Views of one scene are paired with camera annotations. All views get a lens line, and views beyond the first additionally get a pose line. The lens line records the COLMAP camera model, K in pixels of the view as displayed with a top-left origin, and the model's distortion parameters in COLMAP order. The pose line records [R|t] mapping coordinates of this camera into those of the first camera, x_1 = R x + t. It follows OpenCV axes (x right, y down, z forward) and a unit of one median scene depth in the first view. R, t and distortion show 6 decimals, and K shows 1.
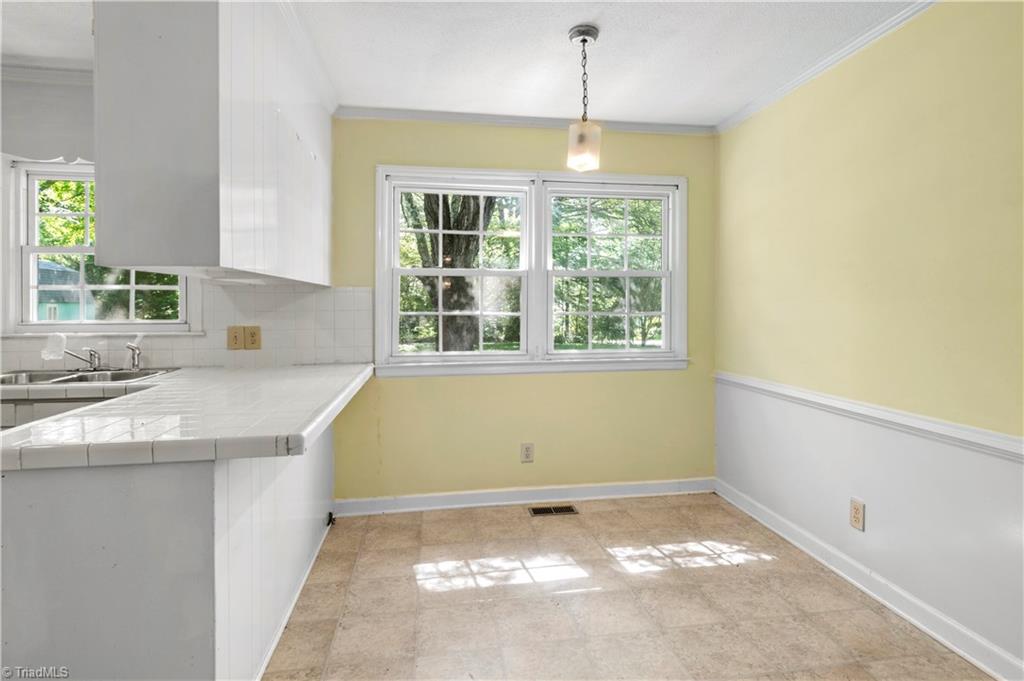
lens RADIAL K [[551.6, 0, 534.2], [0, 551.6, 308.4], [0, 0, 1]] dist [-0.002804, 0.000169]
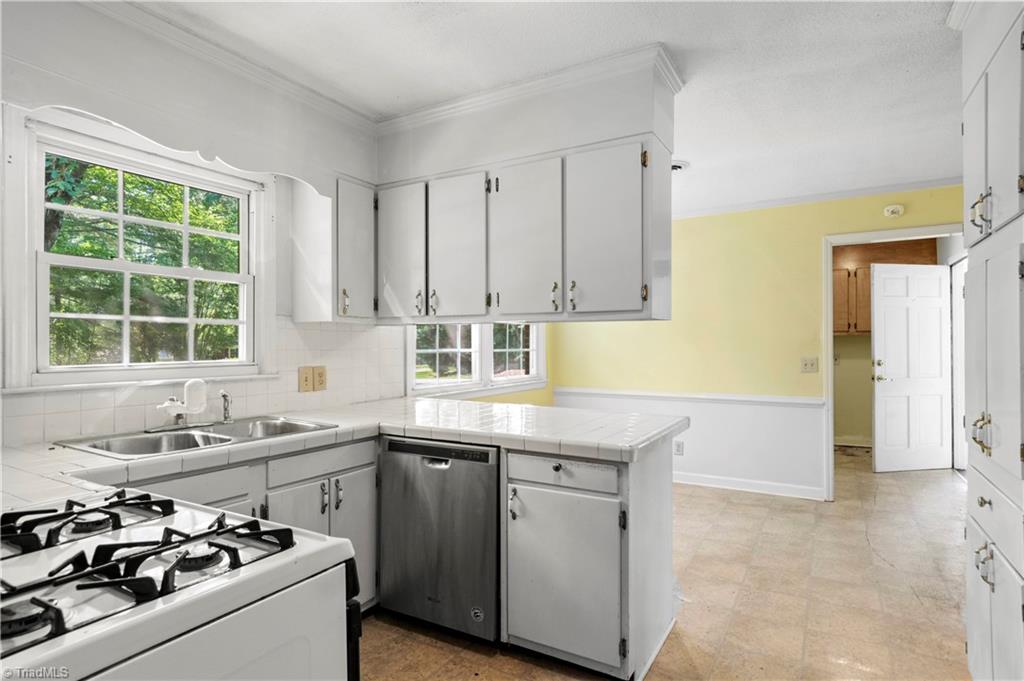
lens RADIAL K [[551.6, 0, 518.6], [0, 551.6, 337.1], [0, 0, 1]] dist [-0.002804, 0.000169]
pose [[0.637839, 0.007984, 0.770128, -1.148086], [0.013688, 0.999671, -0.021700, 0.008828], [-0.770048, 0.024383, 0.637520, 0.145230]]
